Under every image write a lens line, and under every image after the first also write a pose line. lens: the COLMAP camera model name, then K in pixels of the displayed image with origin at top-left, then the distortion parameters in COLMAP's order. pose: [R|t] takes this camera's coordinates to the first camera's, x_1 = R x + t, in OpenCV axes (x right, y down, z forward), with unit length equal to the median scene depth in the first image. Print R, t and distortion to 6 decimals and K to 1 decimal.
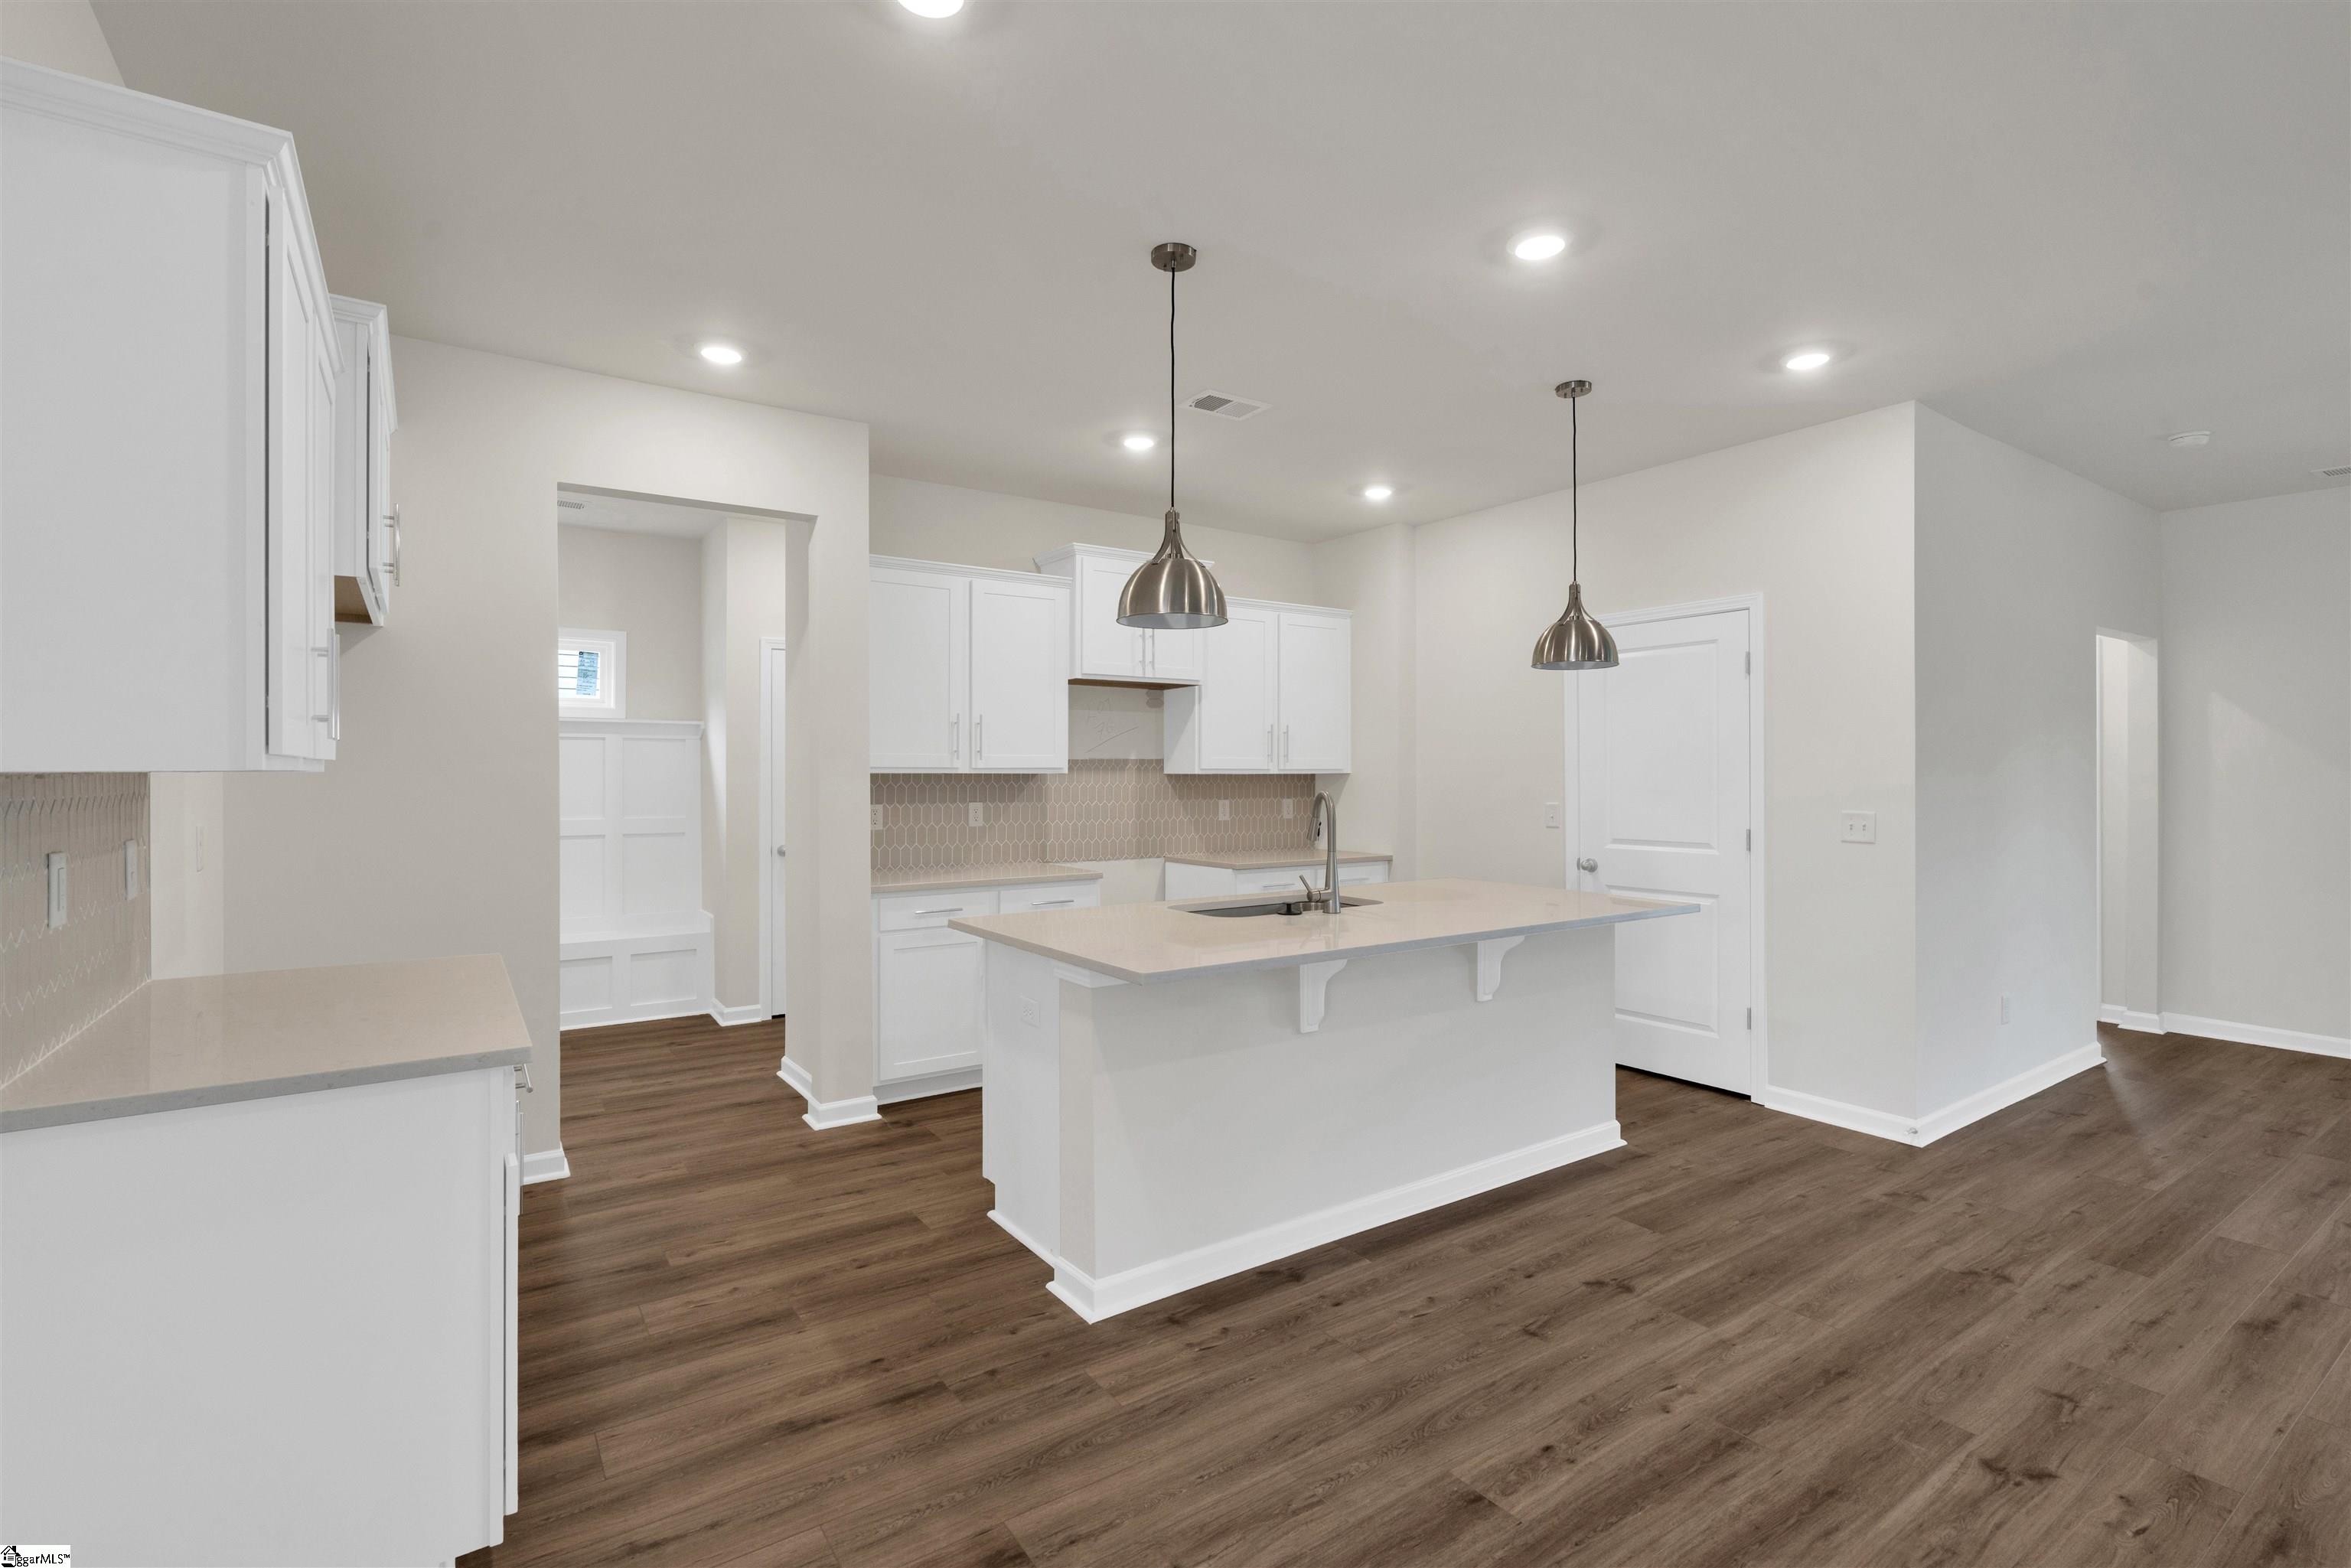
lens RADIAL K [[1070.2, 0, 1158.3], [0, 1070.2, 779.9], [0, 0, 1]] dist [-0.003671, 0.002460]
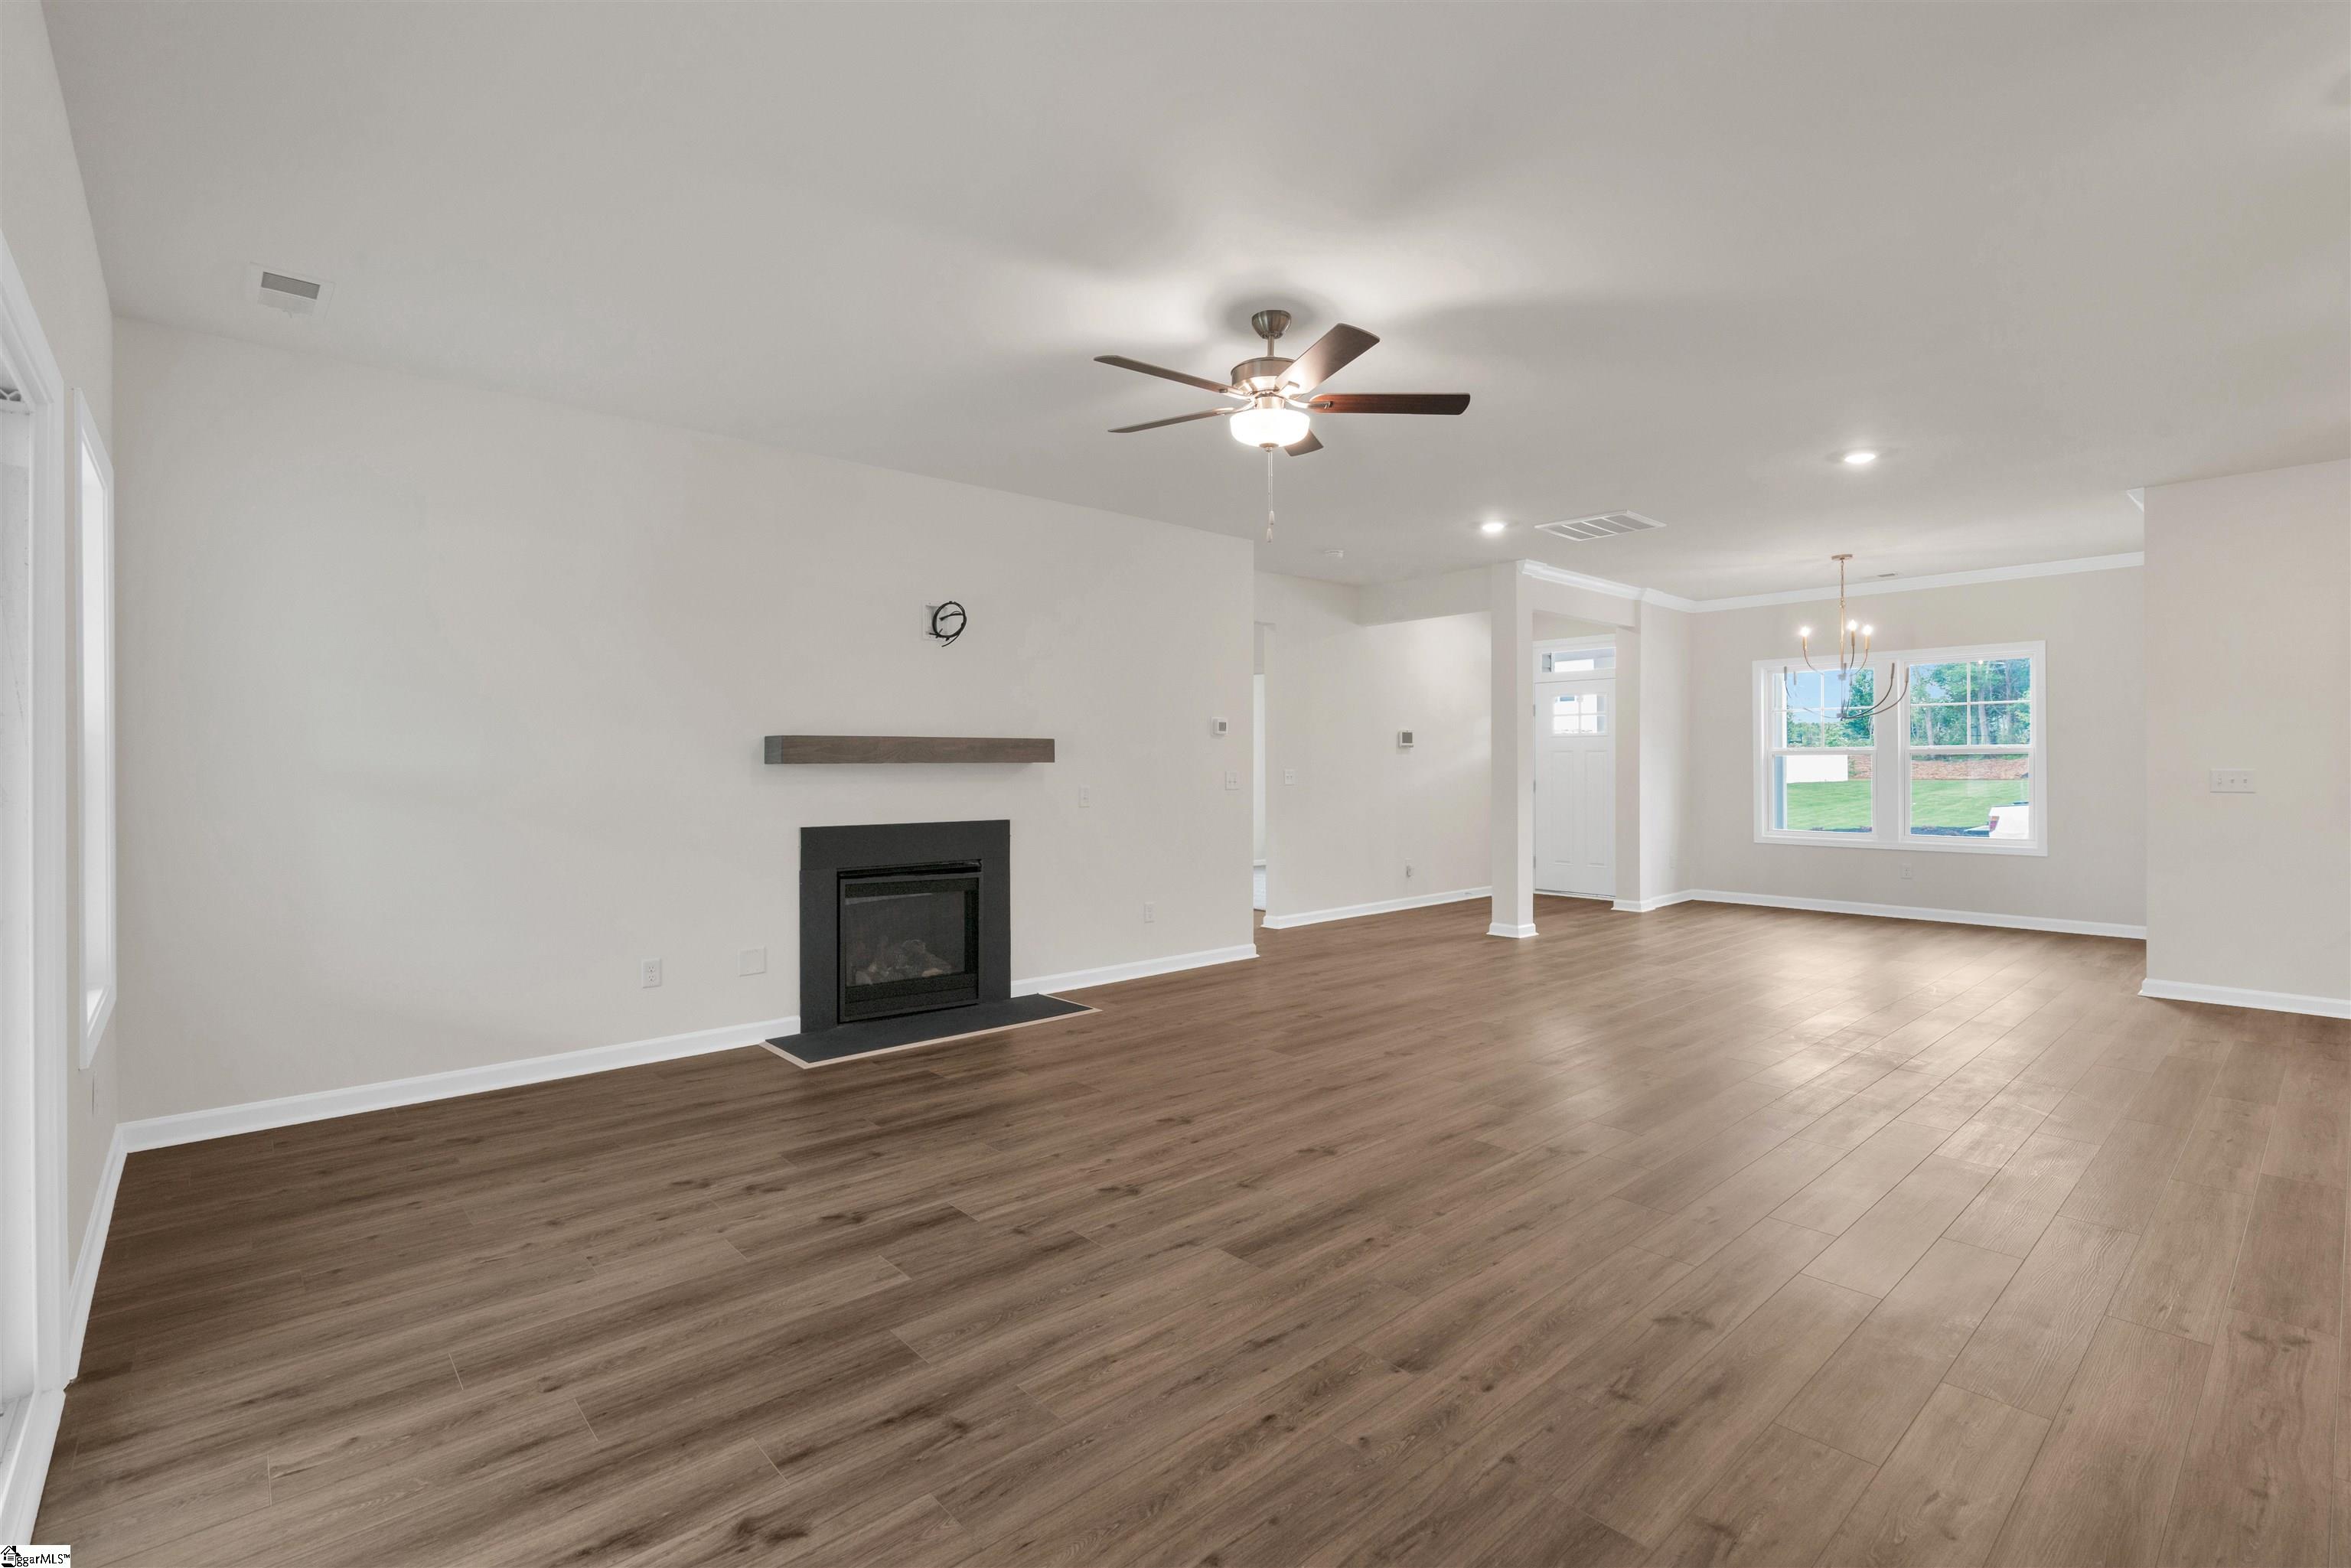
lens RADIAL K [[1070.2, 0, 1150.2], [0, 1070.2, 767.1], [0, 0, 1]] dist [-0.003671, 0.002460]
pose [[-0.991065, 0.005245, -0.133277, 1.364341], [0.004336, 0.999965, 0.007108, 0.019551], [0.133310, 0.006467, -0.991053, 1.437811]]
